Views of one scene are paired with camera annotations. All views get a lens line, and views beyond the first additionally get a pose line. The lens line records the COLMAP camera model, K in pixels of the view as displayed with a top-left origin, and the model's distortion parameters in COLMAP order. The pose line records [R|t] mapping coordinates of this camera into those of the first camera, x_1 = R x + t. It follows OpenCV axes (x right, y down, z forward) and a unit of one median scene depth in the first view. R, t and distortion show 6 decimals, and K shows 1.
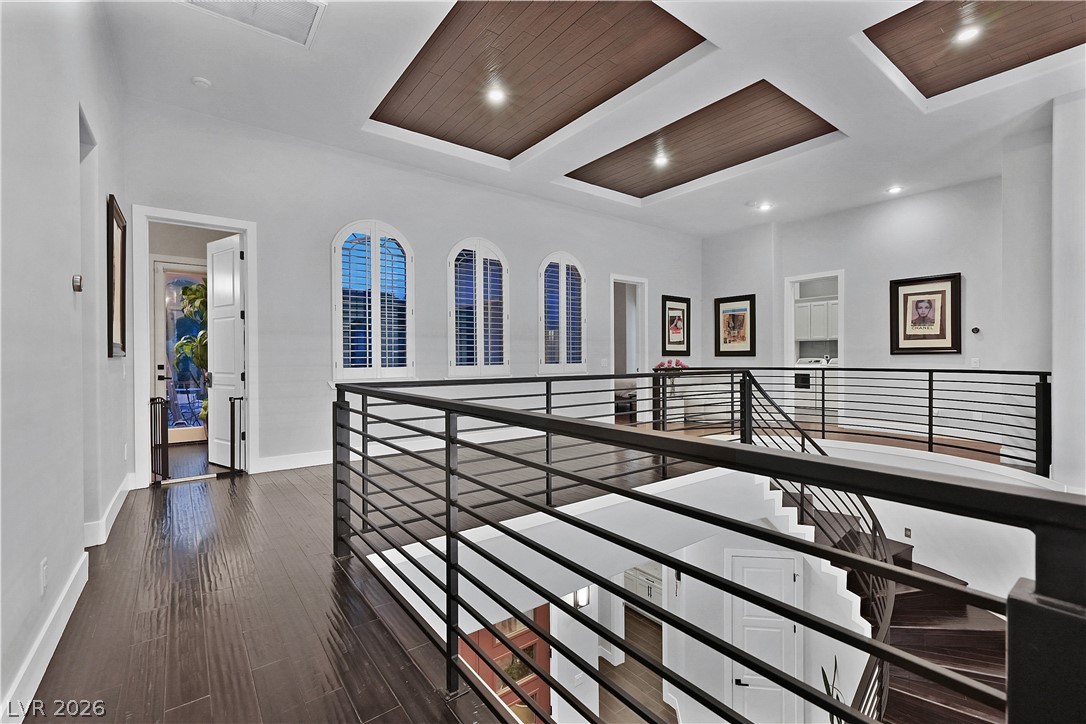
lens RADIAL K [[468.6, 0, 543.0], [0, 468.6, 362.0], [0, 0, 1]] dist [-0.002803, -0.000186]
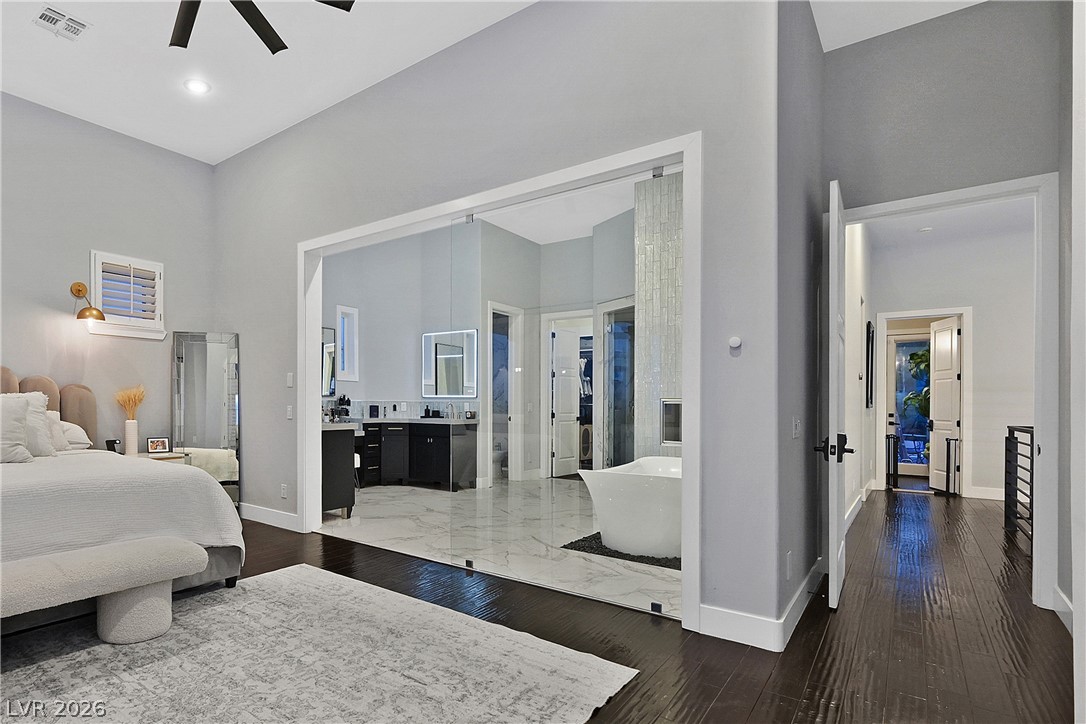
lens RADIAL K [[451.6, 0, 492.4], [0, 451.6, 404.7], [0, 0, 1]] dist [0.001018, 0.000149]
pose [[0.169300, 0.003853, -0.985557, 0.390551], [-0.018695, 0.999825, 0.000697, 0.001449], [0.985387, 0.018307, 0.169342, -0.509067]]
